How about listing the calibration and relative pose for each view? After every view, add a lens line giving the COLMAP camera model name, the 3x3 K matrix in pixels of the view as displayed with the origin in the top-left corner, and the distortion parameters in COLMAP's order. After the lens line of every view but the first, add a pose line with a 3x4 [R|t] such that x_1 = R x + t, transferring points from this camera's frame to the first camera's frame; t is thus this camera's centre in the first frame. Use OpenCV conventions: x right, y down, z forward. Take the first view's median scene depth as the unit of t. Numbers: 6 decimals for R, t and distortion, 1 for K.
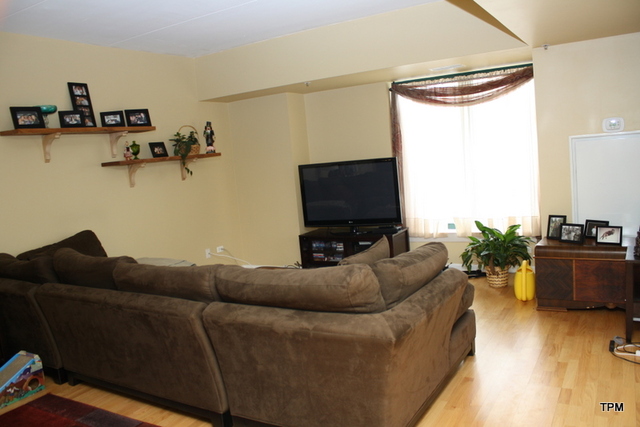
lens RADIAL K [[535.4, 0, 320.0], [0, 535.4, 213.5], [0, 0, 1]] dist [-0.171425, 0.164612]
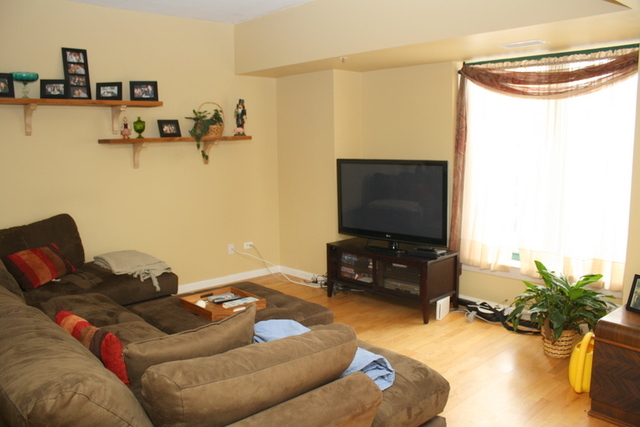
lens RADIAL K [[535.4, 0, 320.0], [0, 535.4, 213.5], [0, 0, 1]] dist [-0.171425, 0.164612]
pose [[0.955450, 0.115054, -0.271803, 0.184663], [-0.103873, 0.993056, 0.055224, -0.053982], [0.276270, -0.024531, 0.960767, 0.219665]]
